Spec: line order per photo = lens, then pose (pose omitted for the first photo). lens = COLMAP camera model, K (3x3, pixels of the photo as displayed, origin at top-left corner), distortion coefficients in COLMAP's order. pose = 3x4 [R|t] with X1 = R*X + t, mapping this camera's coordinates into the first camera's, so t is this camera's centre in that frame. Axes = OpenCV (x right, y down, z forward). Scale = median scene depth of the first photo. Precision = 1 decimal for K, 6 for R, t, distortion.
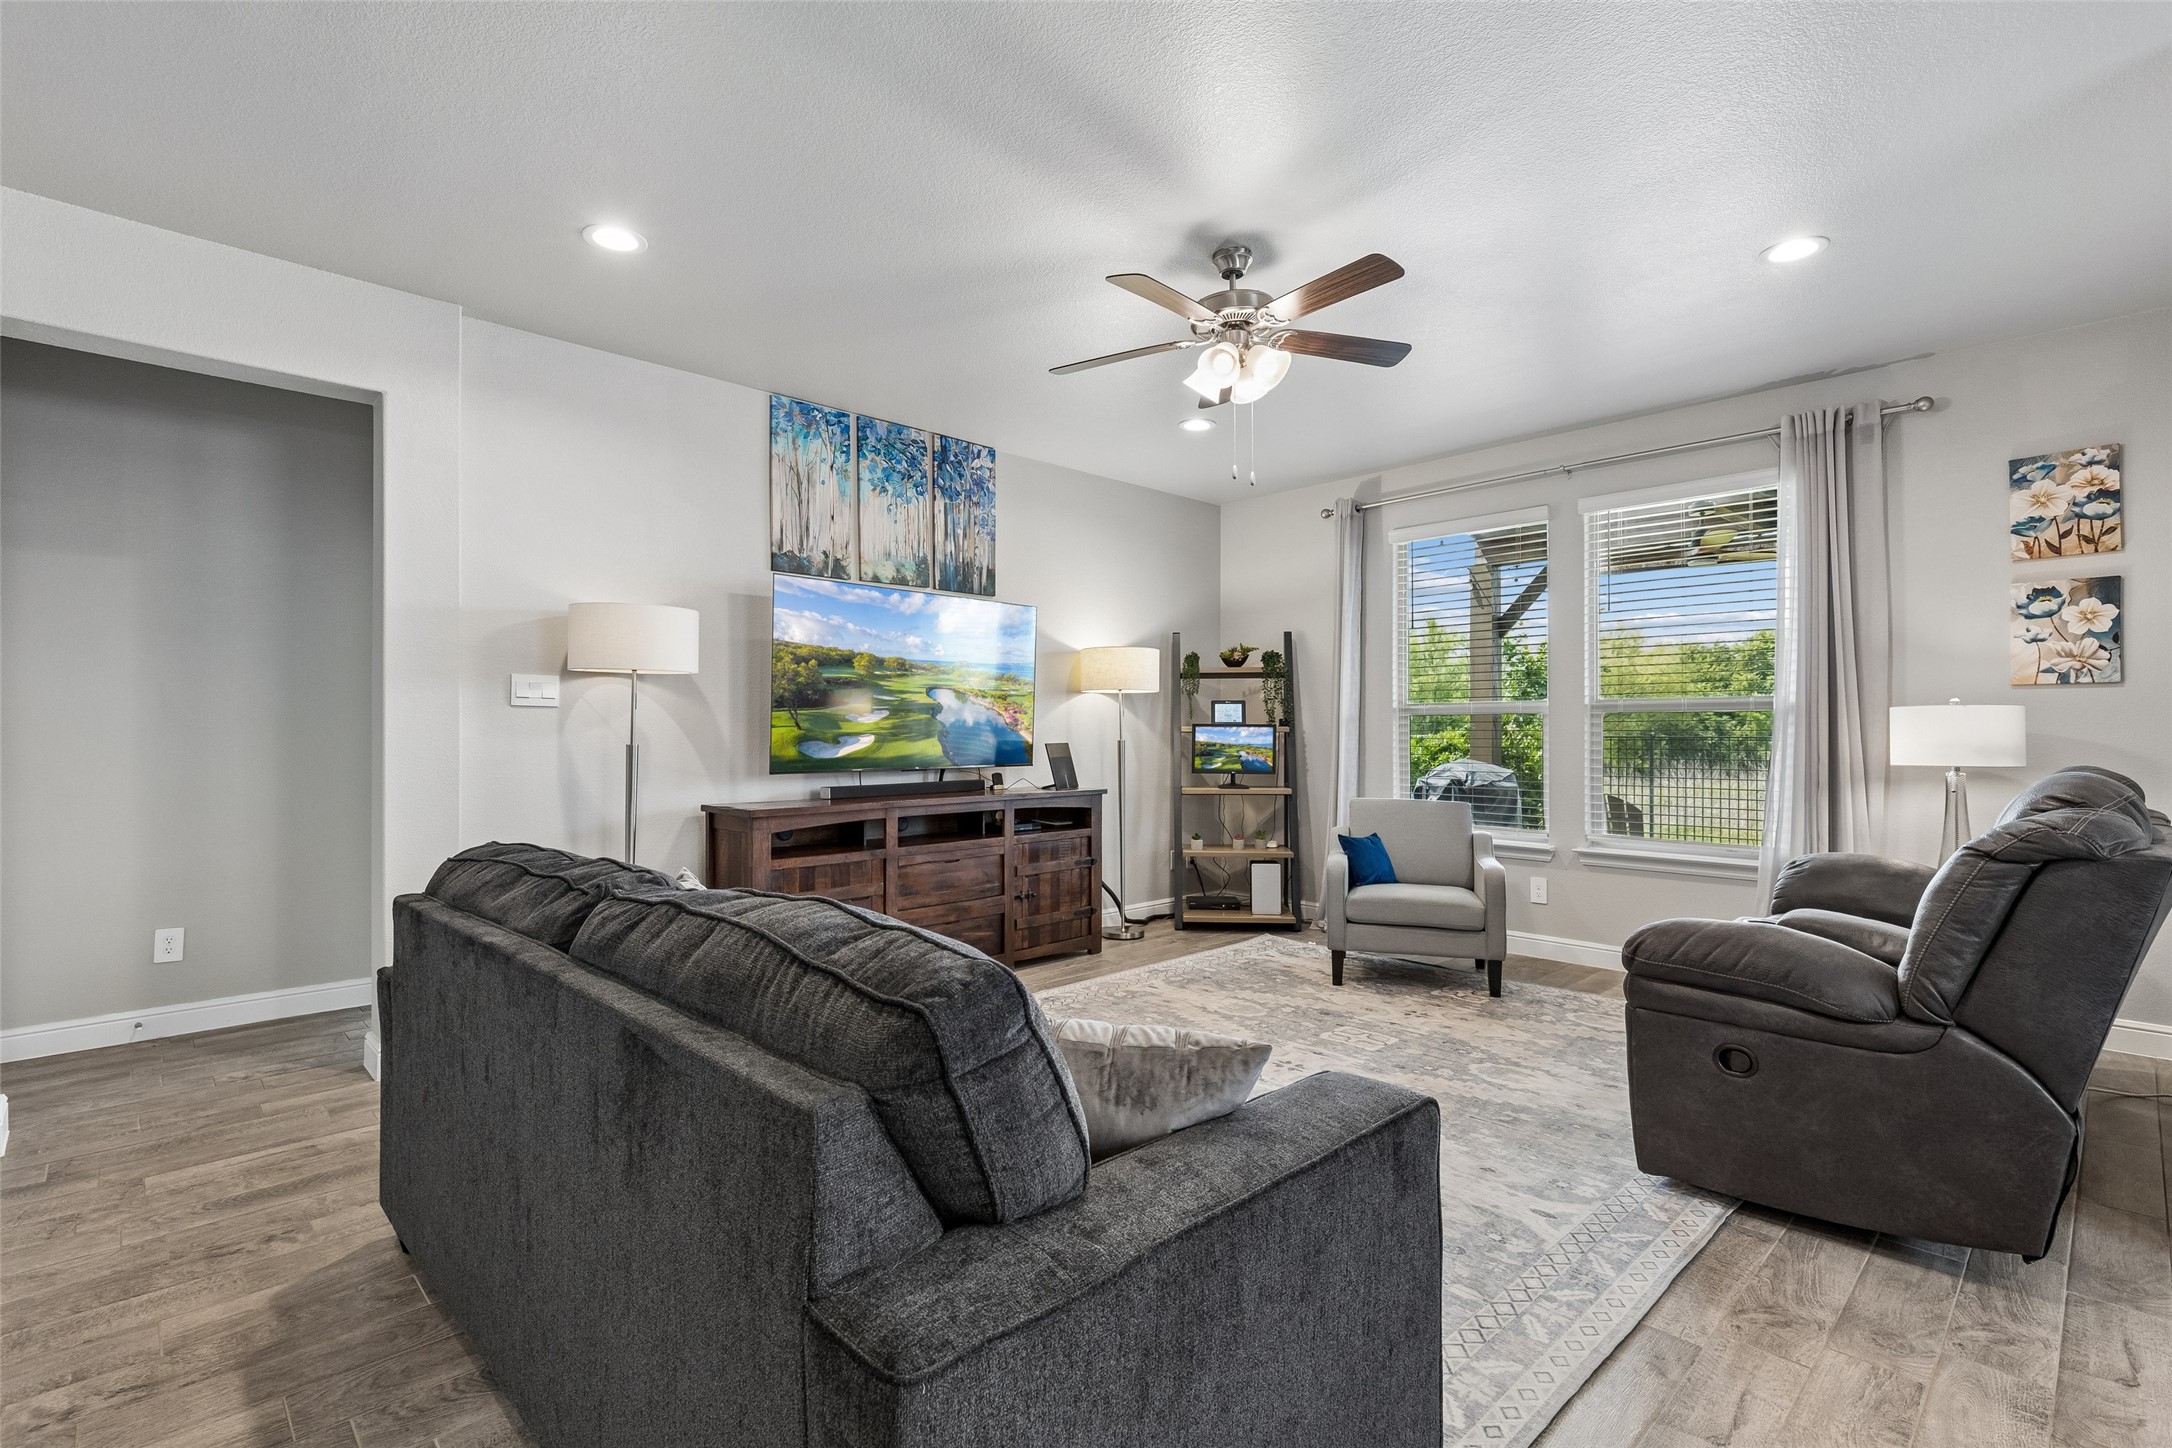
lens RADIAL K [[996.7, 0, 1118.4], [0, 996.7, 730.5], [0, 0, 1]] dist [0.011558, -0.000662]
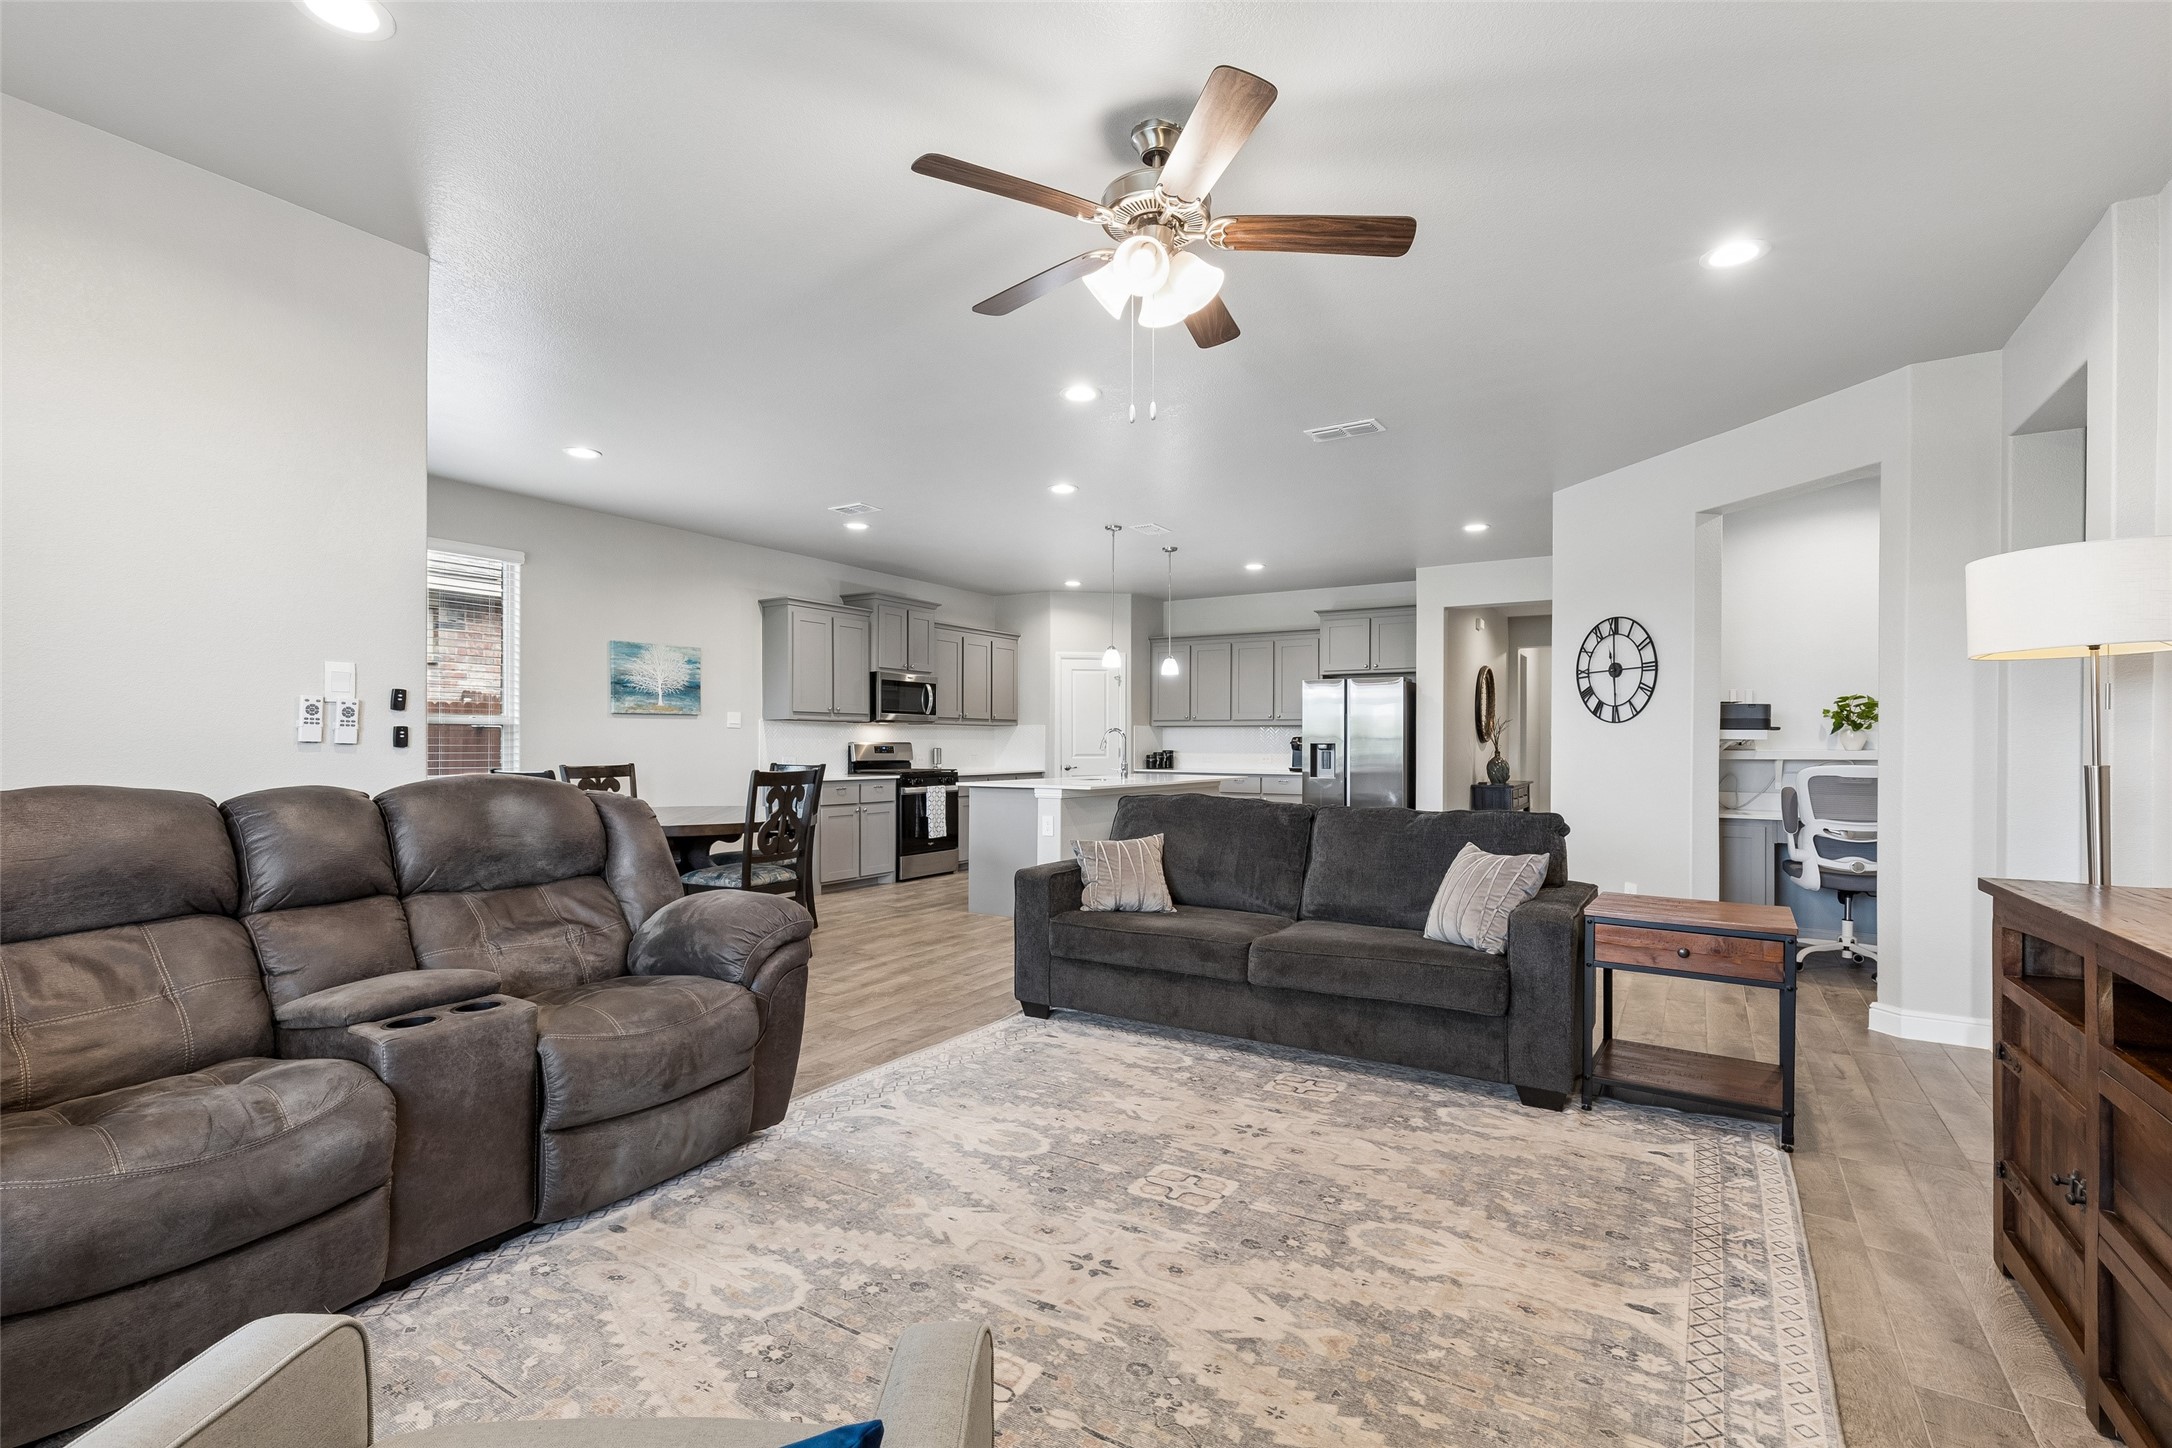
lens RADIAL K [[974.8, 0, 1095.3], [0, 974.8, 736.7], [0, 0, 1]] dist [0.003513, 0.000148]
pose [[-0.973827, -0.005708, -0.227217, 0.240510], [-0.003305, 0.999935, -0.010955, 0.000749], [0.227265, -0.009918, -0.973782, 1.238200]]
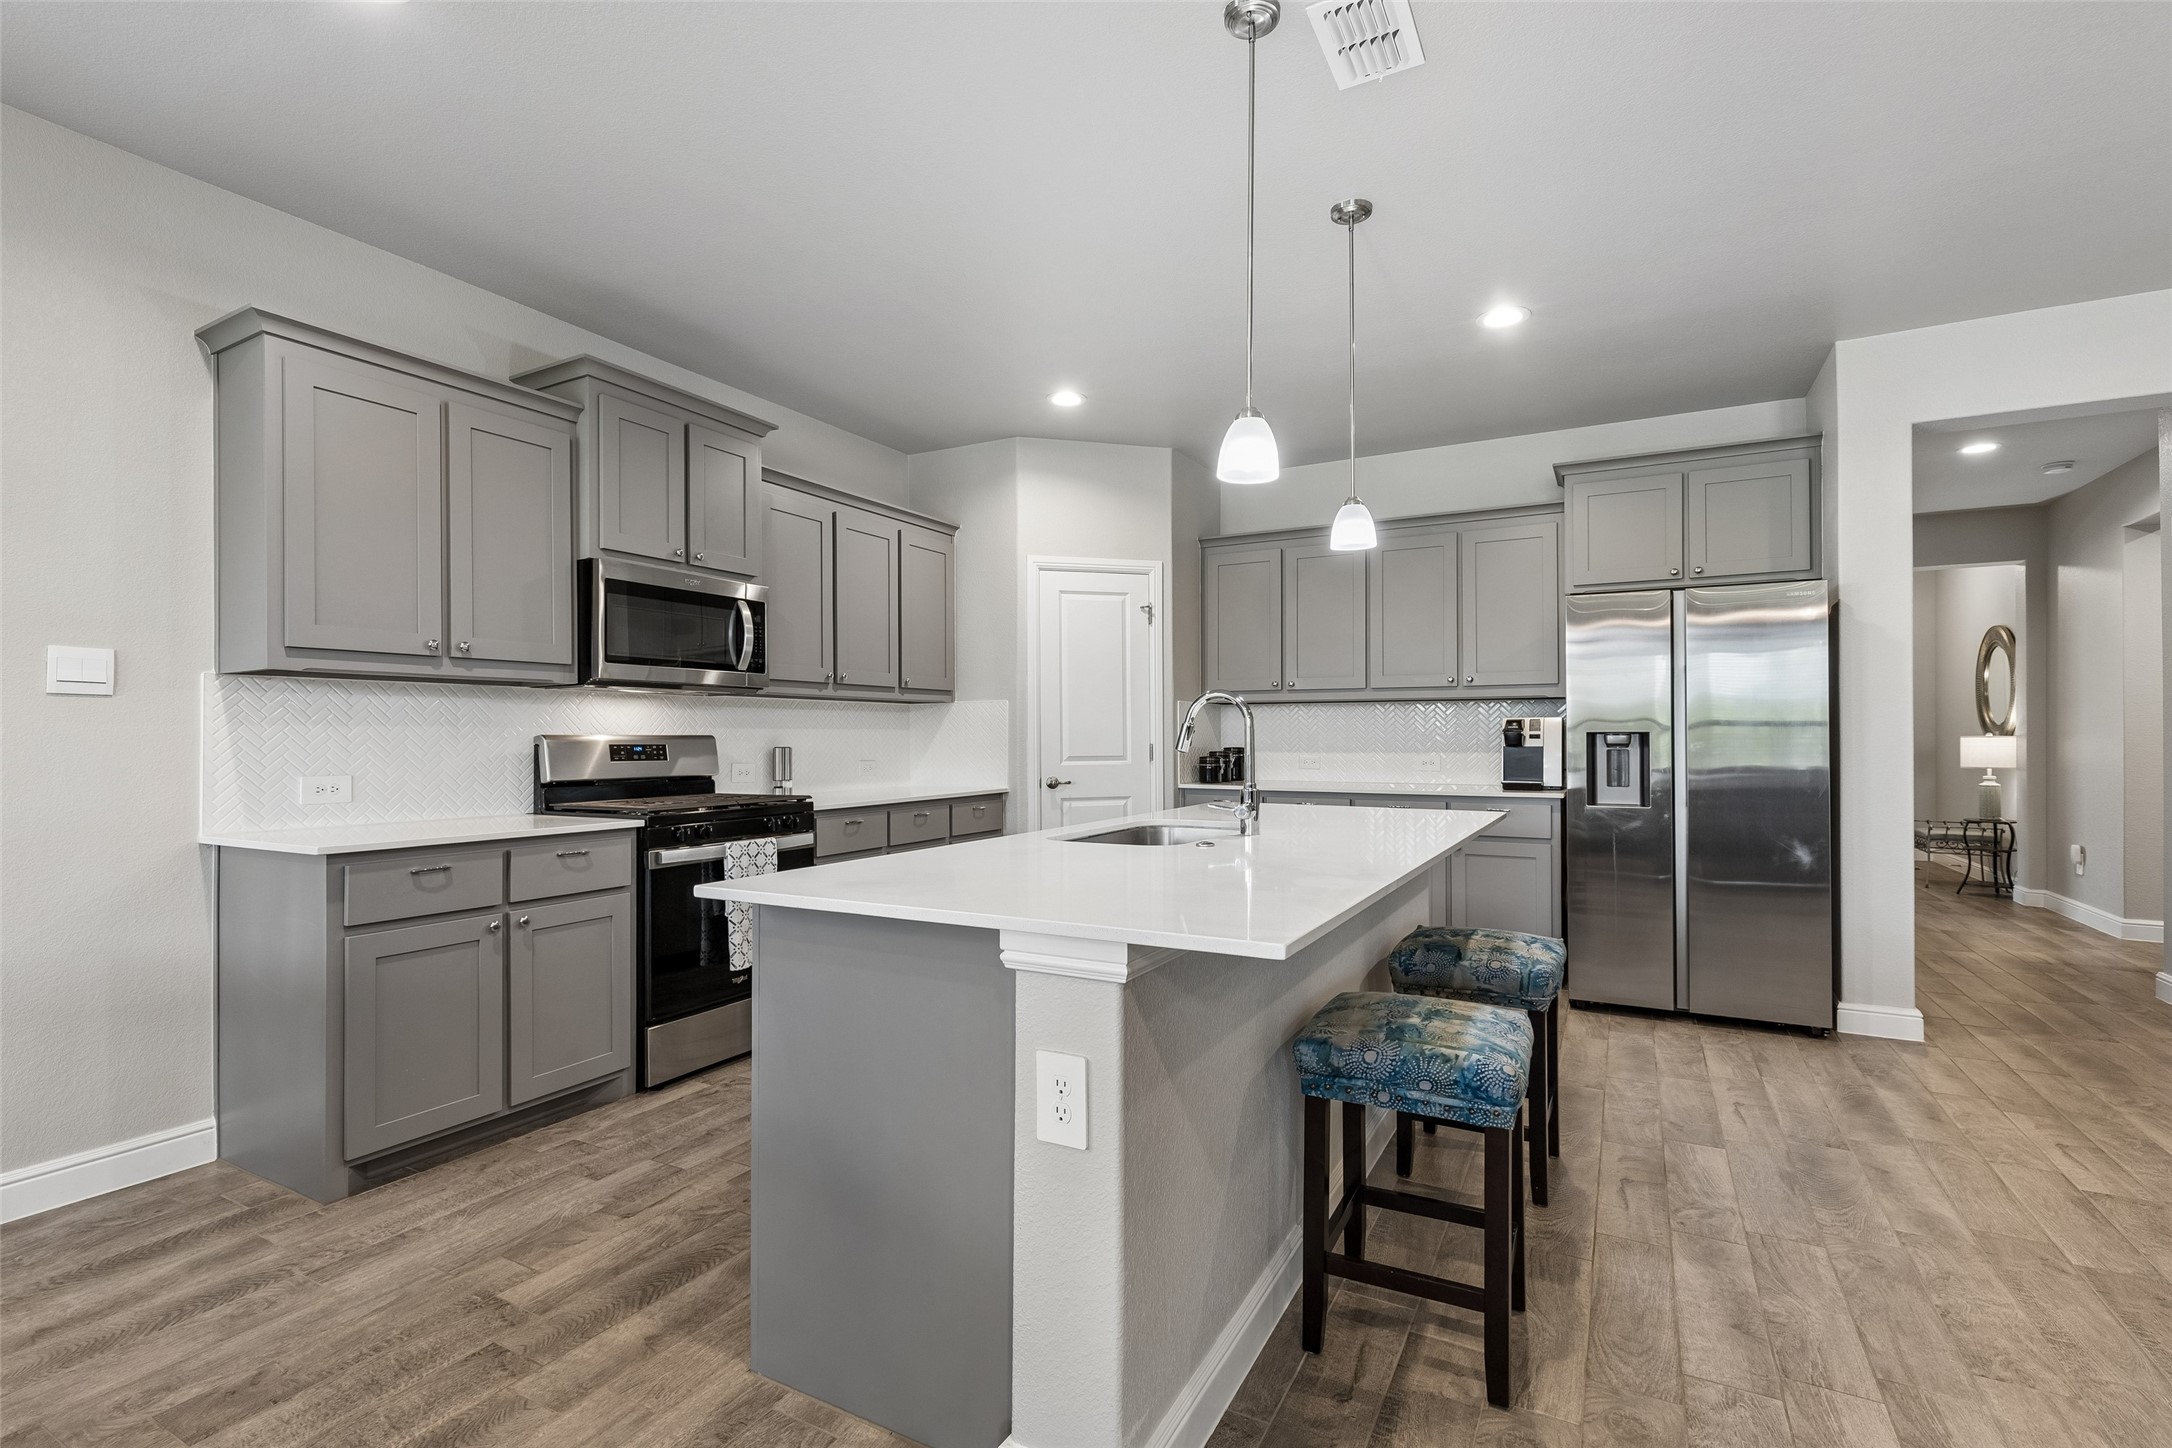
lens RADIAL K [[984.4, 0, 1084.1], [0, 984.4, 732.8], [0, 0, 1]] dist [0.003971, 0.000004]
pose [[-0.963793, 0.000855, -0.266651, 0.063738], [0.002812, 0.999972, -0.006957, -0.003294], [0.266637, -0.007454, -0.963768, 0.154840]]
